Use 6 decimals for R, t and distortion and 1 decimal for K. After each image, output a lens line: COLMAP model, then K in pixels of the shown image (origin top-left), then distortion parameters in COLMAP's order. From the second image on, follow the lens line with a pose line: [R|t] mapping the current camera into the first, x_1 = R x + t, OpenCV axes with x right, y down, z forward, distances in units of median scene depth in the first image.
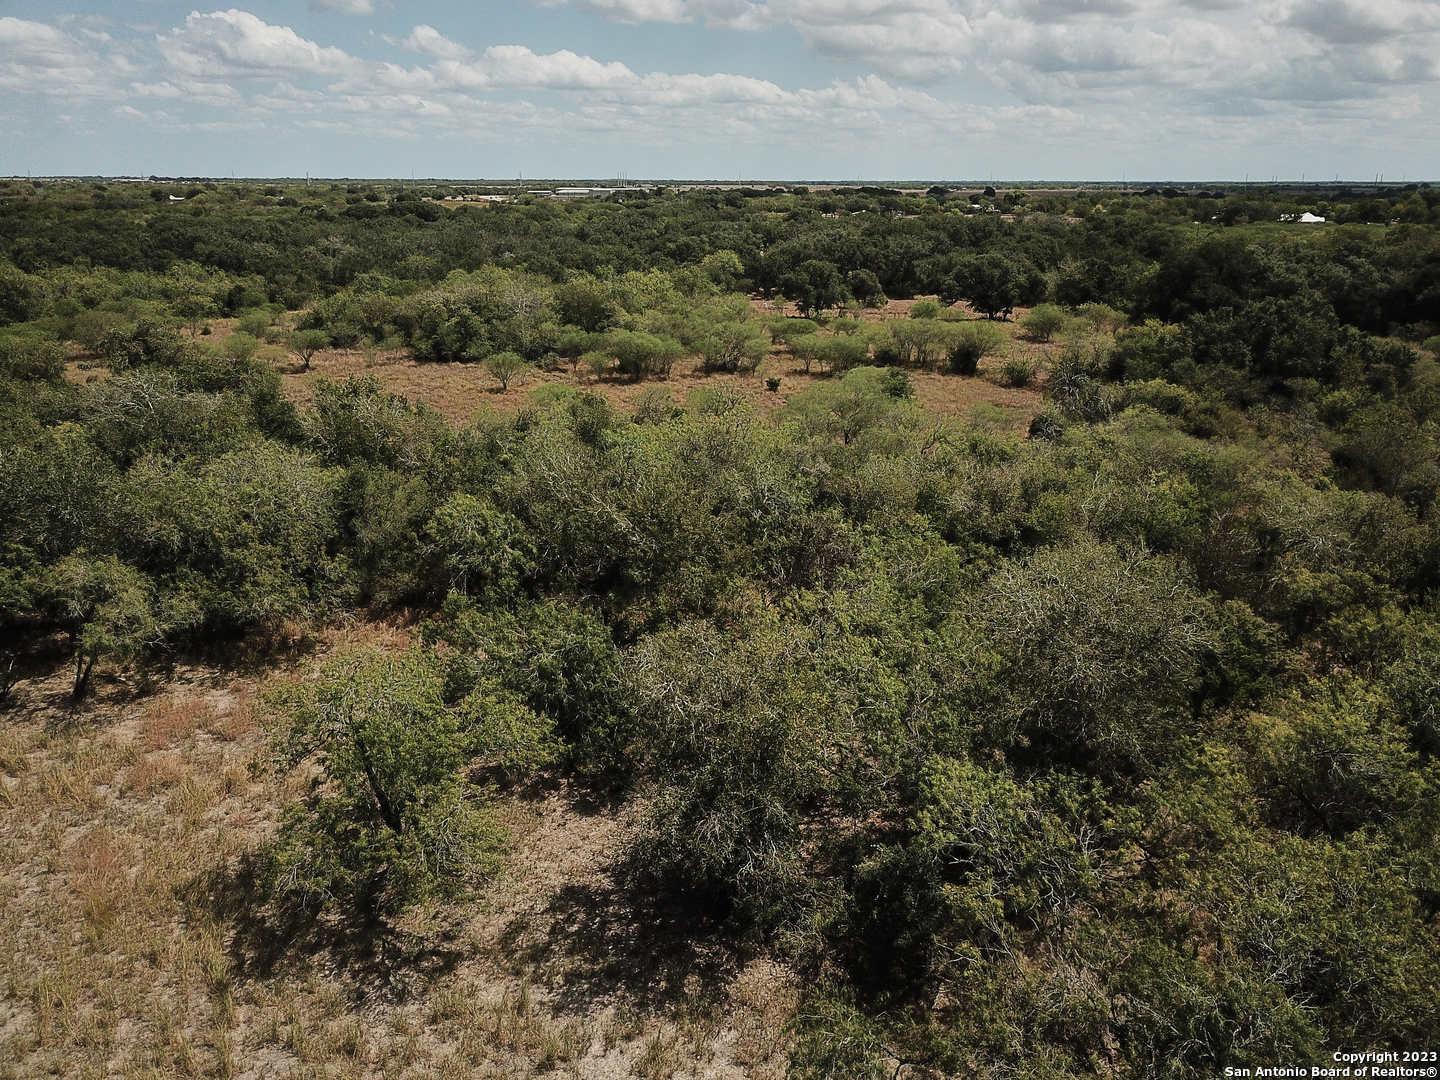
lens RADIAL K [[1093.2, 0, 727.3], [0, 1093.2, 542.3], [0, 0, 1]] dist [0.008875, -0.002665]
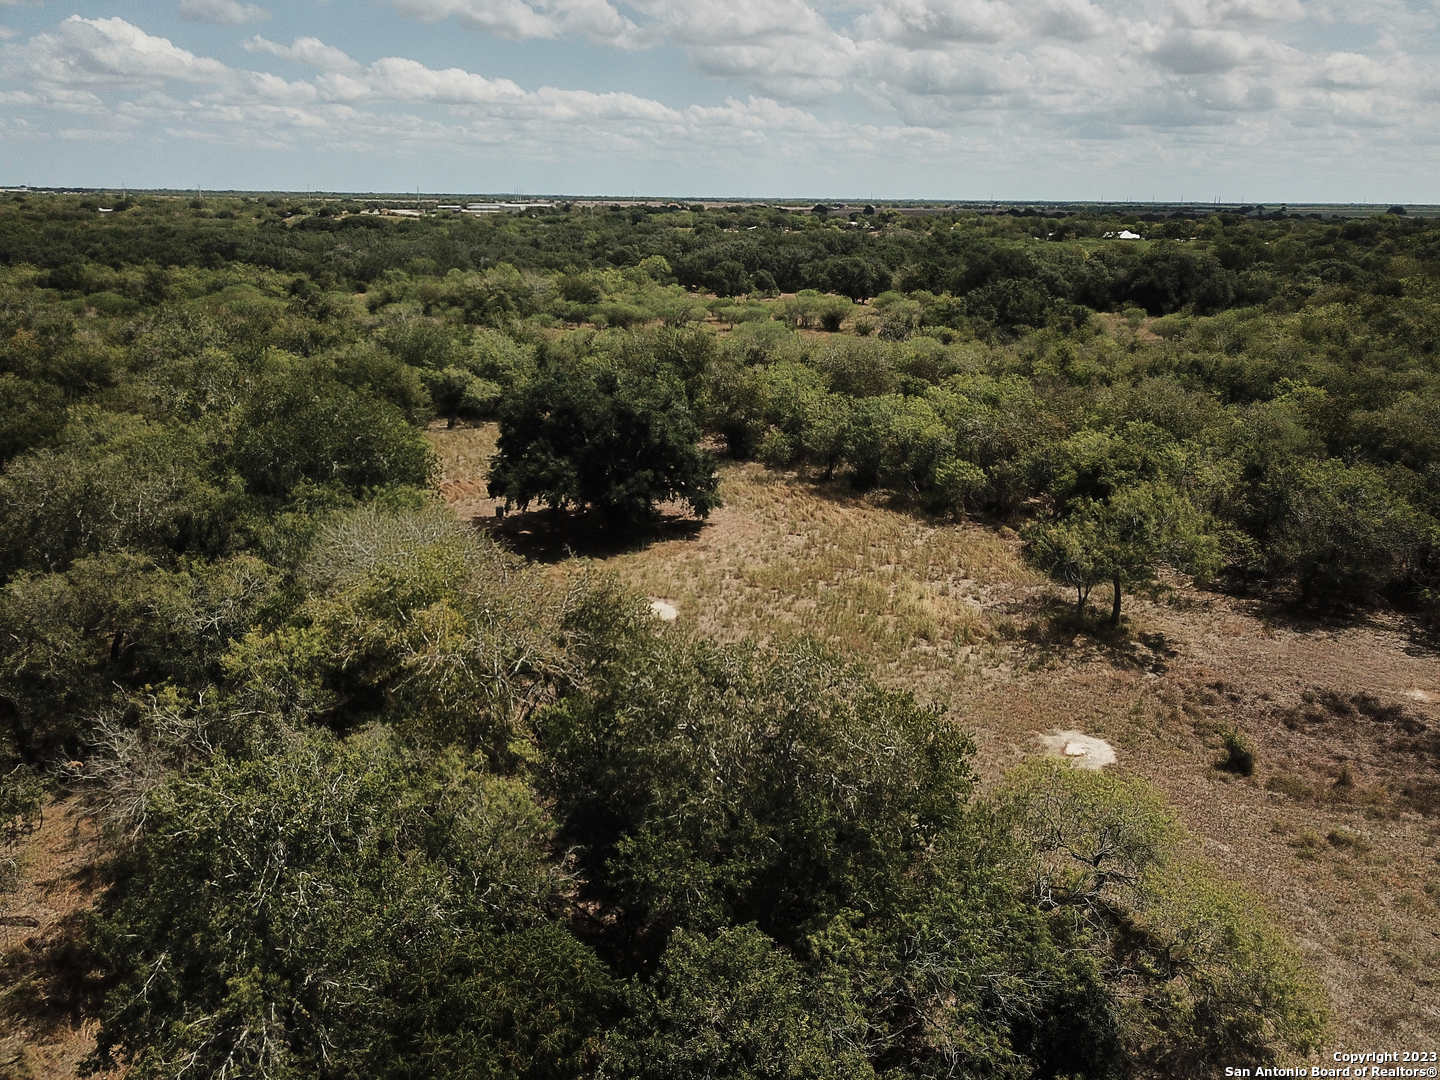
lens RADIAL K [[1093.2, 0, 734.0], [0, 1093.2, 541.7], [0, 0, 1]] dist [0.008875, -0.002665]
pose [[0.994638, -0.022661, 0.100904, -0.014796], [0.024039, 0.999633, -0.012462, 0.028072], [-0.100584, 0.014821, 0.994818, -0.091638]]
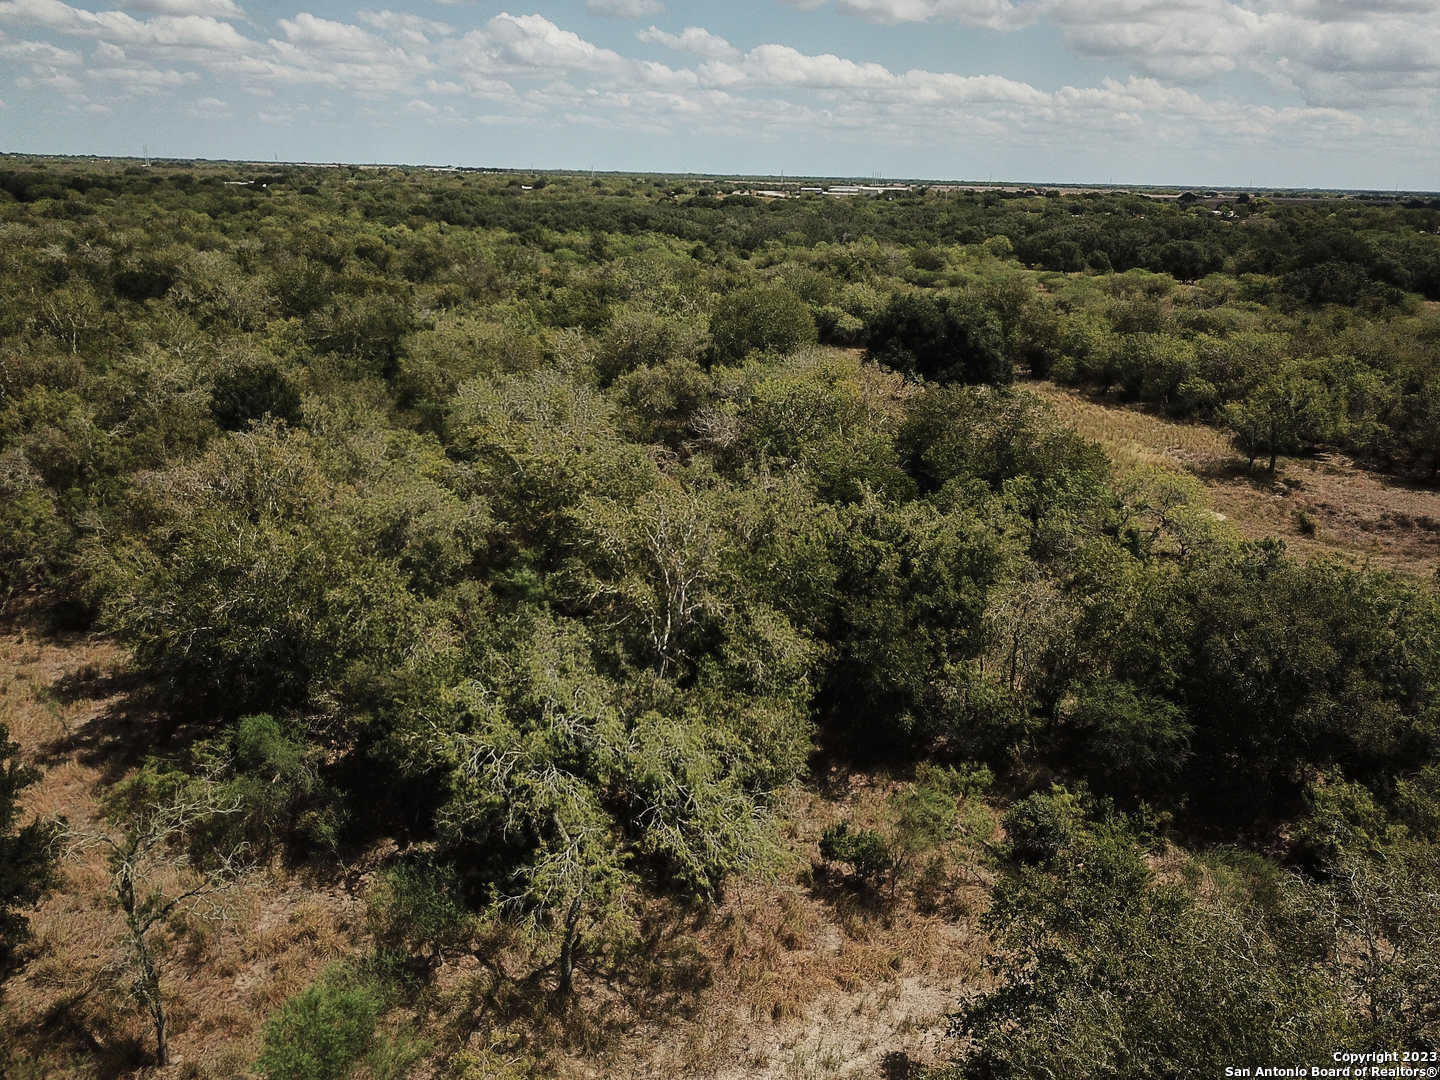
lens RADIAL K [[1093.2, 0, 727.5], [0, 1093.2, 545.3], [0, 0, 1]] dist [0.008875, -0.002665]
pose [[0.978038, 0.086501, -0.189630, -0.013544], [-0.085655, 0.996244, 0.012666, 0.046046], [0.190013, 0.003854, 0.981774, -0.145713]]
